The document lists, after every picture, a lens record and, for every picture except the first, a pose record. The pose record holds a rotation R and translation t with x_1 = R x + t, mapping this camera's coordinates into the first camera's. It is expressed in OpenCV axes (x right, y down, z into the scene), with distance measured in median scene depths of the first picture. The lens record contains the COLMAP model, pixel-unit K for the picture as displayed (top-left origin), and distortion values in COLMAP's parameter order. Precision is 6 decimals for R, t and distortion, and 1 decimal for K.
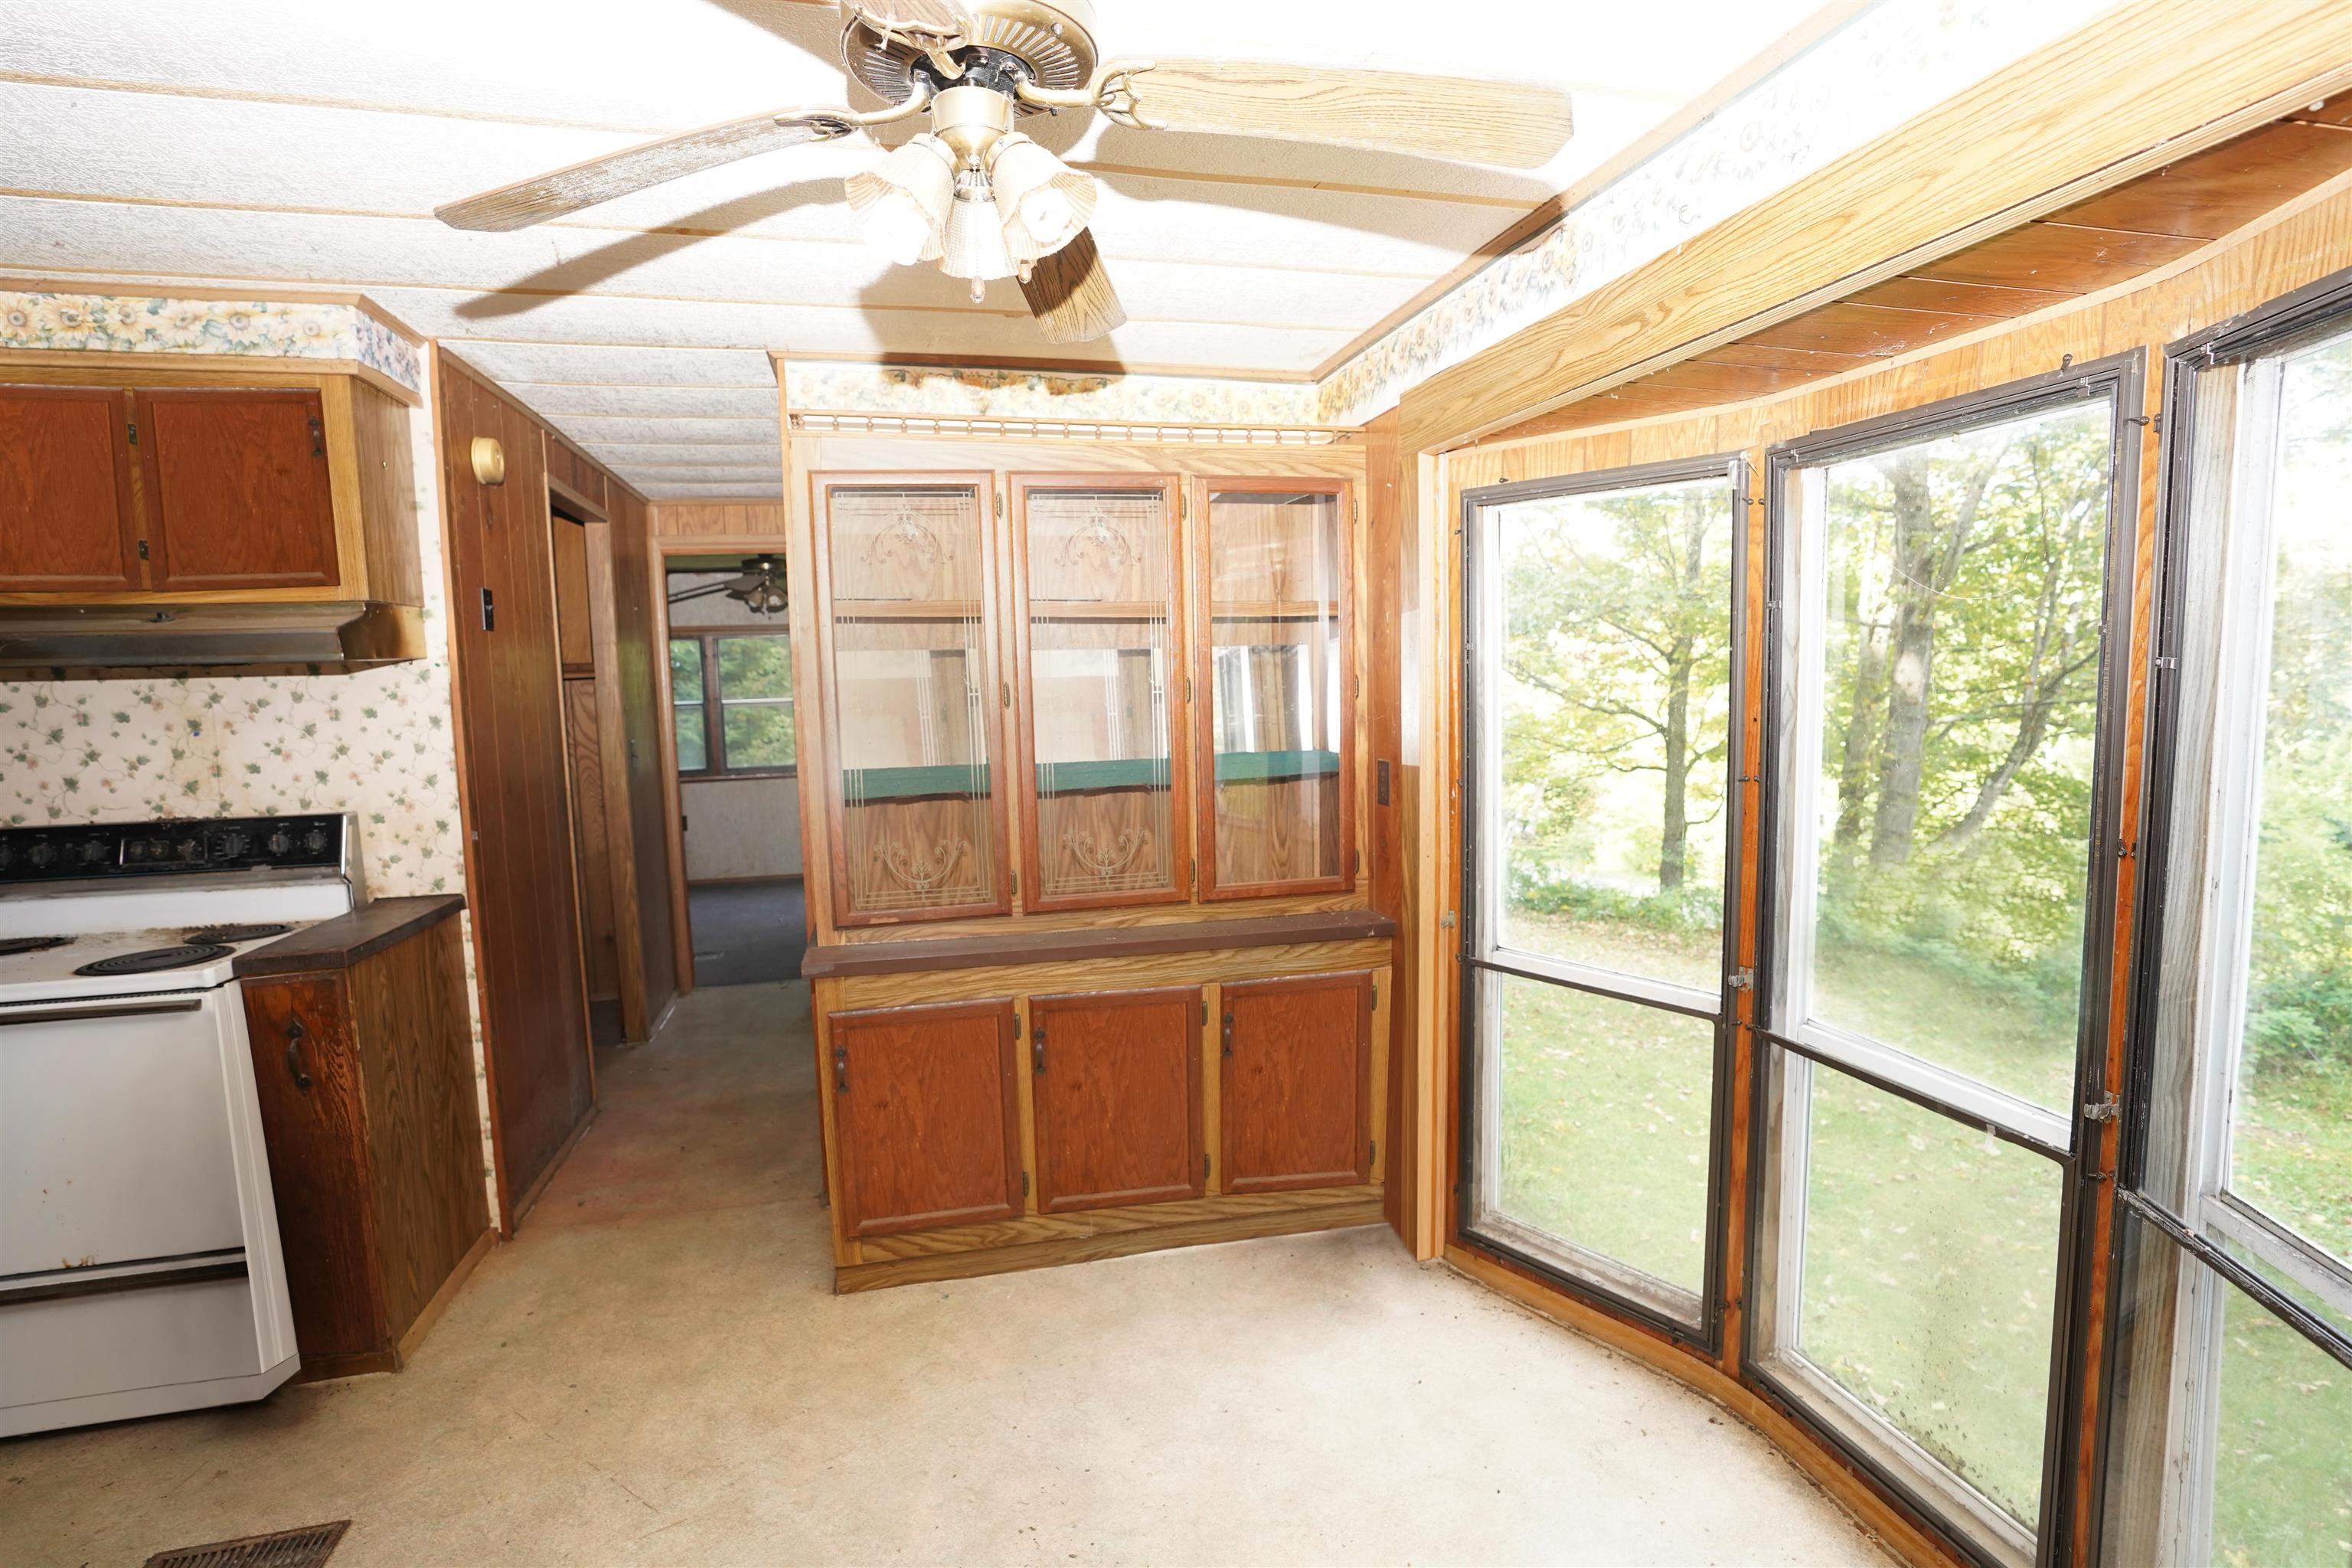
lens RADIAL K [[1138.1, 0, 1185.1], [0, 1138.1, 790.6], [0, 0, 1]] dist [-0.065690, 0.030320]
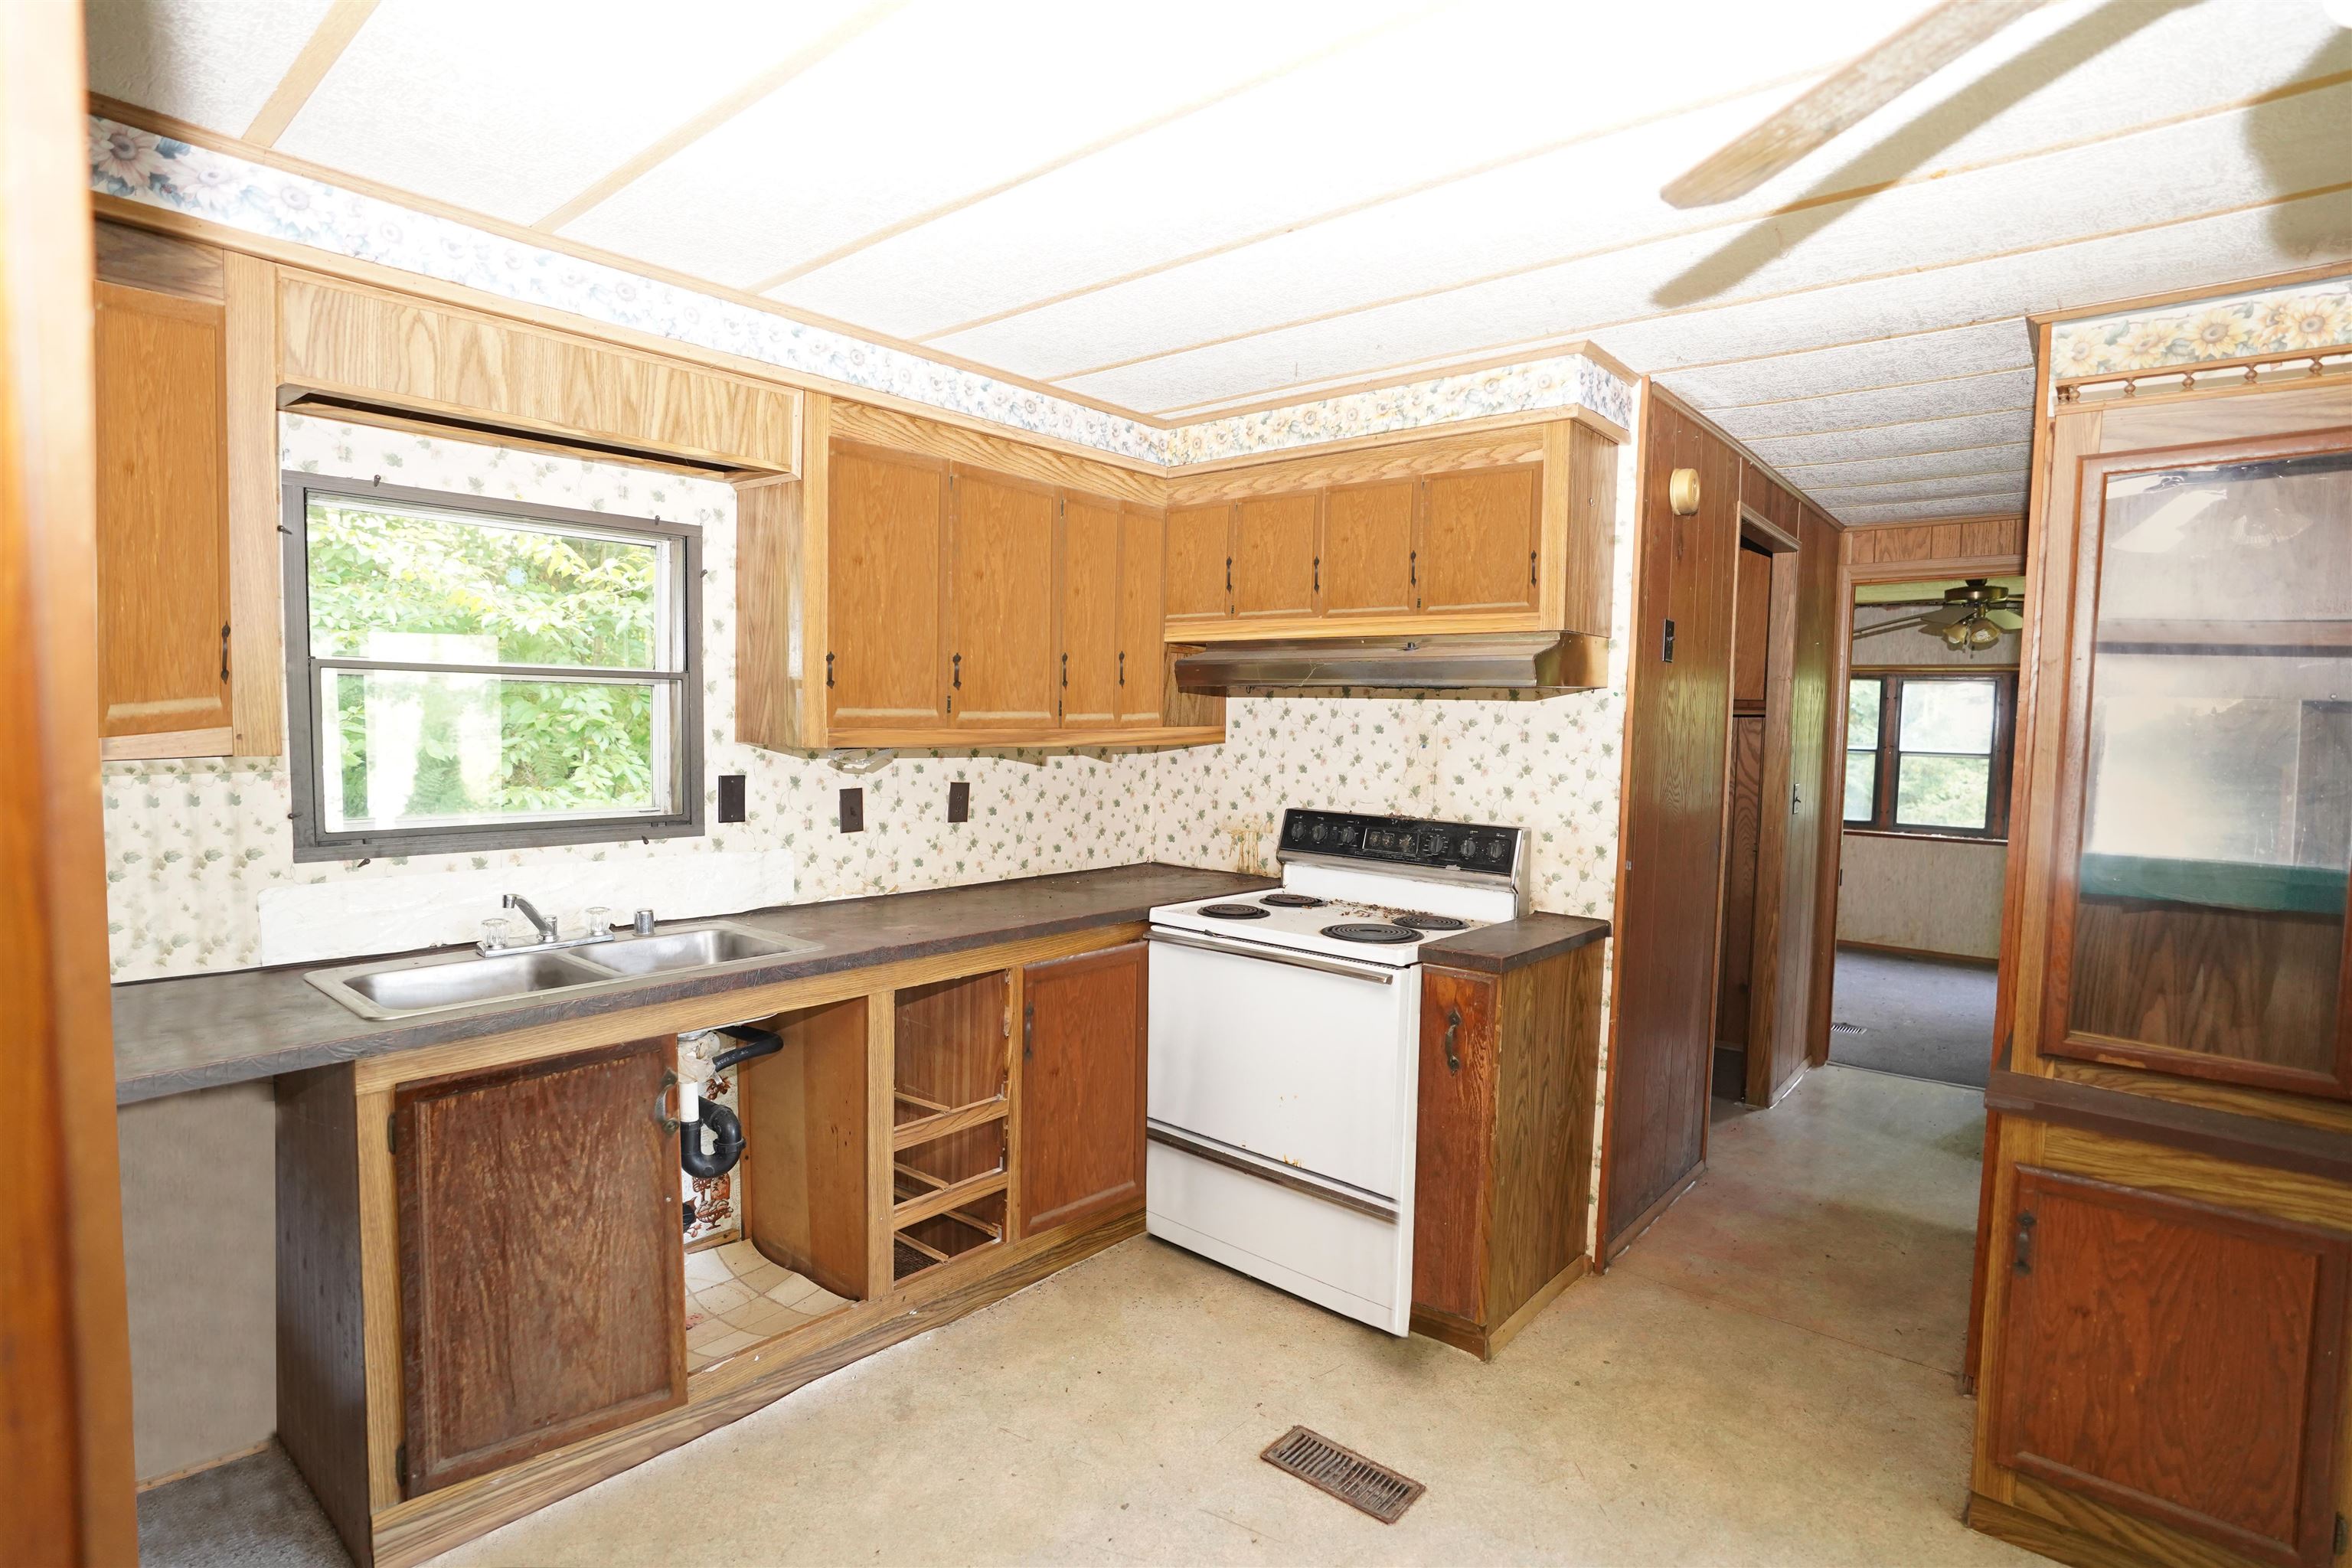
lens RADIAL K [[1138.1, 0, 1185.1], [0, 1138.1, 790.6], [0, 0, 1]] dist [-0.065690, 0.030320]
pose [[0.576274, 0.090360, -0.812246, -0.054885], [-0.118680, 0.992586, 0.026221, -0.006014], [0.808593, 0.081287, 0.582726, 0.088131]]
